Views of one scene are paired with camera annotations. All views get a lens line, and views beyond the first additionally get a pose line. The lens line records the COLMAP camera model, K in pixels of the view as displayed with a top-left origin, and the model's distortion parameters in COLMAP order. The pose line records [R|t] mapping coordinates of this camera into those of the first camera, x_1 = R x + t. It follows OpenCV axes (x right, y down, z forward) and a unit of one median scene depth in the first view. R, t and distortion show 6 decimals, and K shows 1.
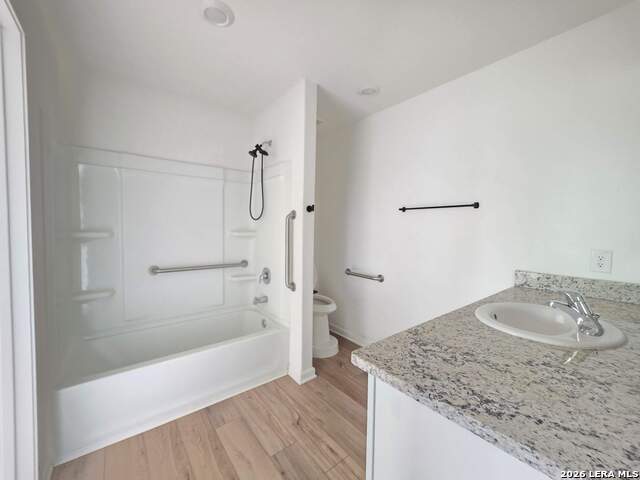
lens RADIAL K [[259.1, 0, 320.5], [0, 259.1, 238.4], [0, 0, 1]] dist [-0.000285, -0.000015]
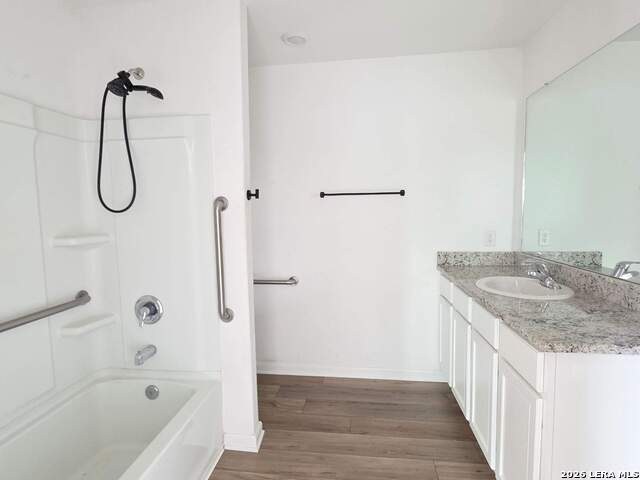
lens RADIAL K [[346.8, 0, 319.1], [0, 346.8, 240.6], [0, 0, 1]] dist [-0.004974, -0.001146]
pose [[0.714809, -0.086627, 0.693934, -0.509886], [0.055173, 0.996191, 0.067526, -0.043535], [-0.697140, -0.009982, 0.716866, 0.214175]]
